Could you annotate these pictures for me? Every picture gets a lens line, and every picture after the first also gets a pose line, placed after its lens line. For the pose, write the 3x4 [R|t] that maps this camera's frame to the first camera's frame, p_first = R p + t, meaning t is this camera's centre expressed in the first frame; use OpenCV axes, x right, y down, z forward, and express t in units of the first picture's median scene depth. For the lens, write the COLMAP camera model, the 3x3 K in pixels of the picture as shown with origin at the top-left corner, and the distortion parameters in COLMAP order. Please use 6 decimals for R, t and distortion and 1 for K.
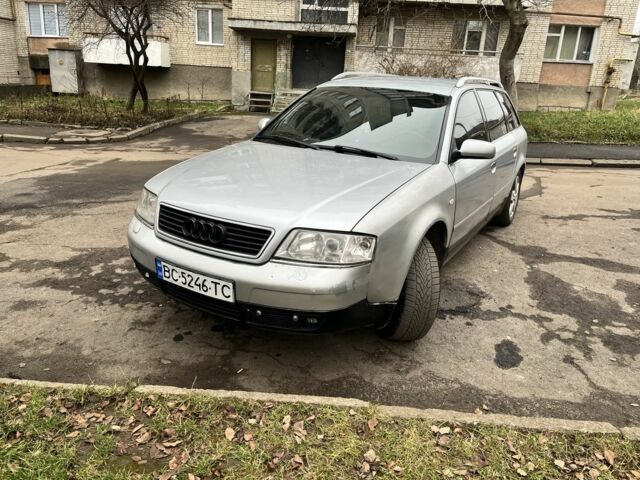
lens RADIAL K [[519.7, 0, 320.0], [0, 519.7, 240.0], [0, 0, 1]] dist [0.002757, -0.002620]
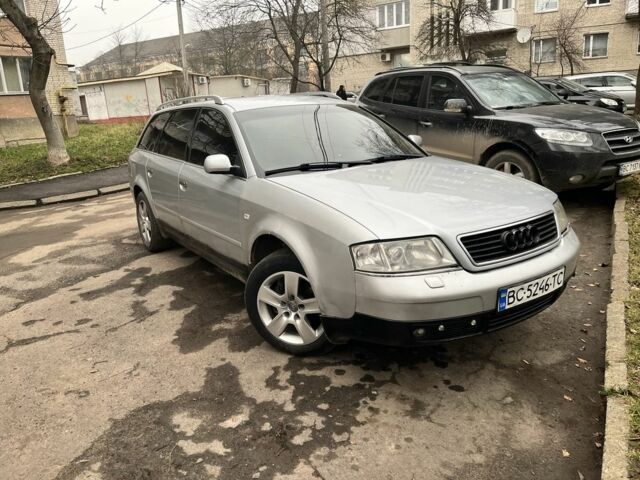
lens RADIAL K [[507.8, 0, 320.0], [0, 507.8, 240.0], [0, 0, 1]] dist [0.002689, 0.002616]
pose [[0.410687, -0.314444, 0.855840, -0.860193], [0.359192, 0.918541, 0.165118, -0.220353], [-0.838044, 0.239599, 0.490178, 0.611924]]
